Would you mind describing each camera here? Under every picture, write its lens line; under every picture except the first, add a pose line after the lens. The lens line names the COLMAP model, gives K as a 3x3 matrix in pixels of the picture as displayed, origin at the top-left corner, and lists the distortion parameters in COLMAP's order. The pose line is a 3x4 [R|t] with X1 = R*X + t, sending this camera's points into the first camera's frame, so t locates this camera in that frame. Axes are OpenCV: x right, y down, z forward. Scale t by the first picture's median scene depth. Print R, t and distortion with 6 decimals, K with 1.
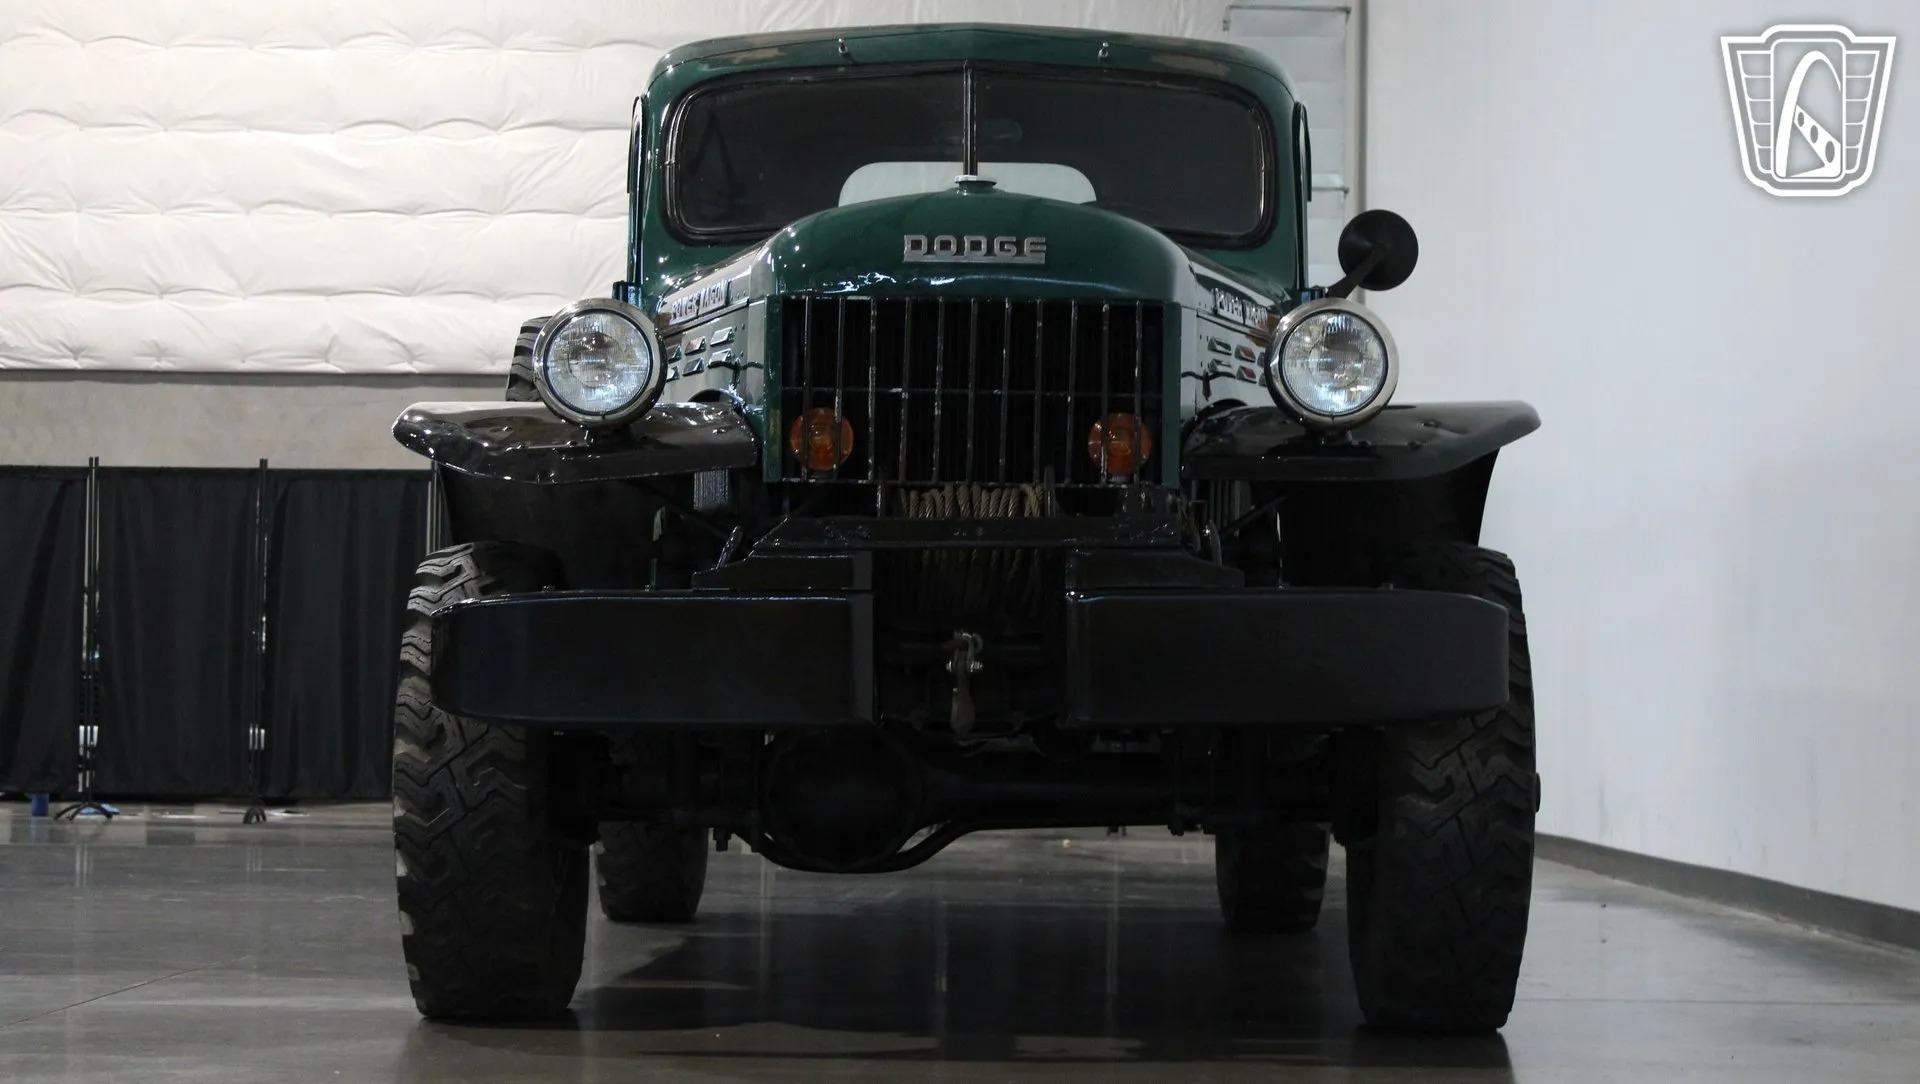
lens RADIAL K [[3173.8, 0, 961.9], [0, 3173.8, 555.4], [0, 0, 1]] dist [-0.024164, 0.000000]
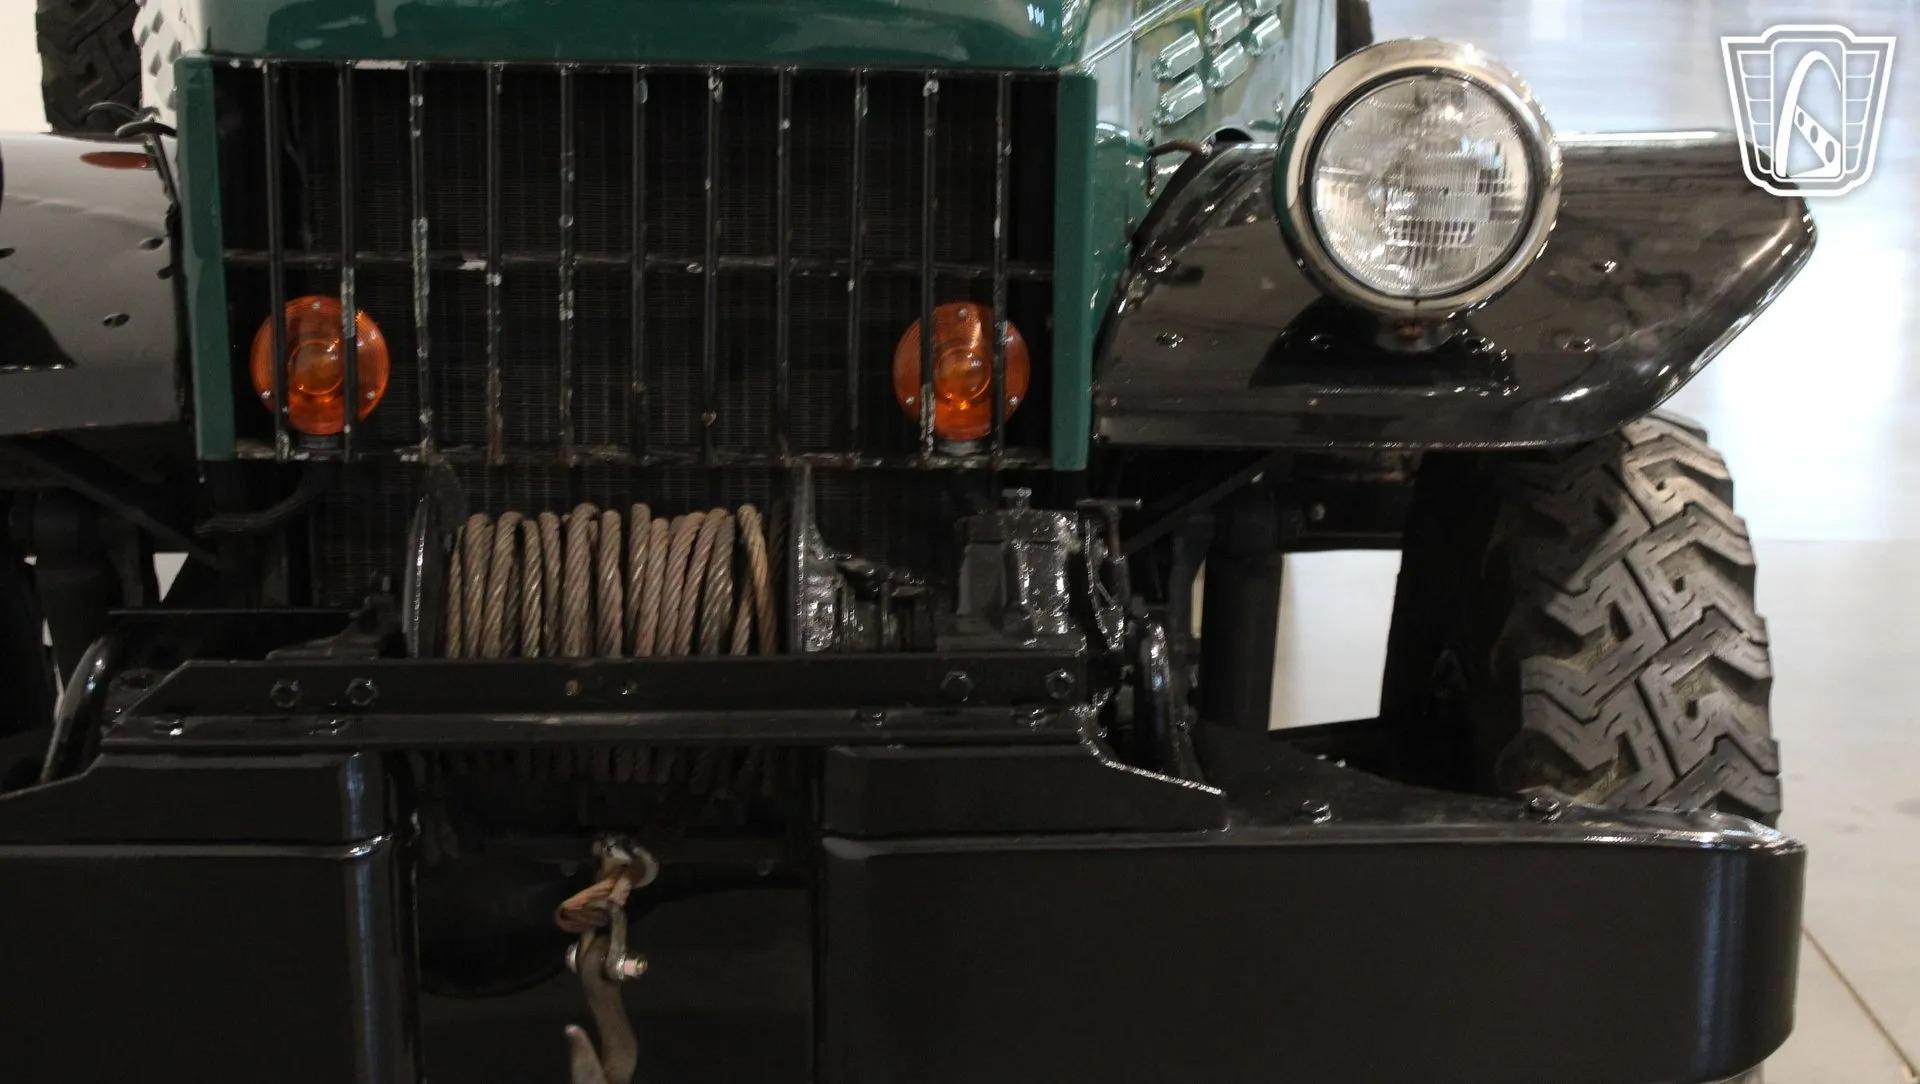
lens RADIAL K [[3173.8, 0, 971.9], [0, 3173.8, 525.3], [0, 0, 1]] dist [-0.024164, 0.000000]
pose [[0.999653, -0.002134, 0.026244, 0.011257], [-0.005094, 0.962206, 0.272276, -0.040604], [-0.025833, -0.272315, 0.961861, 0.157226]]
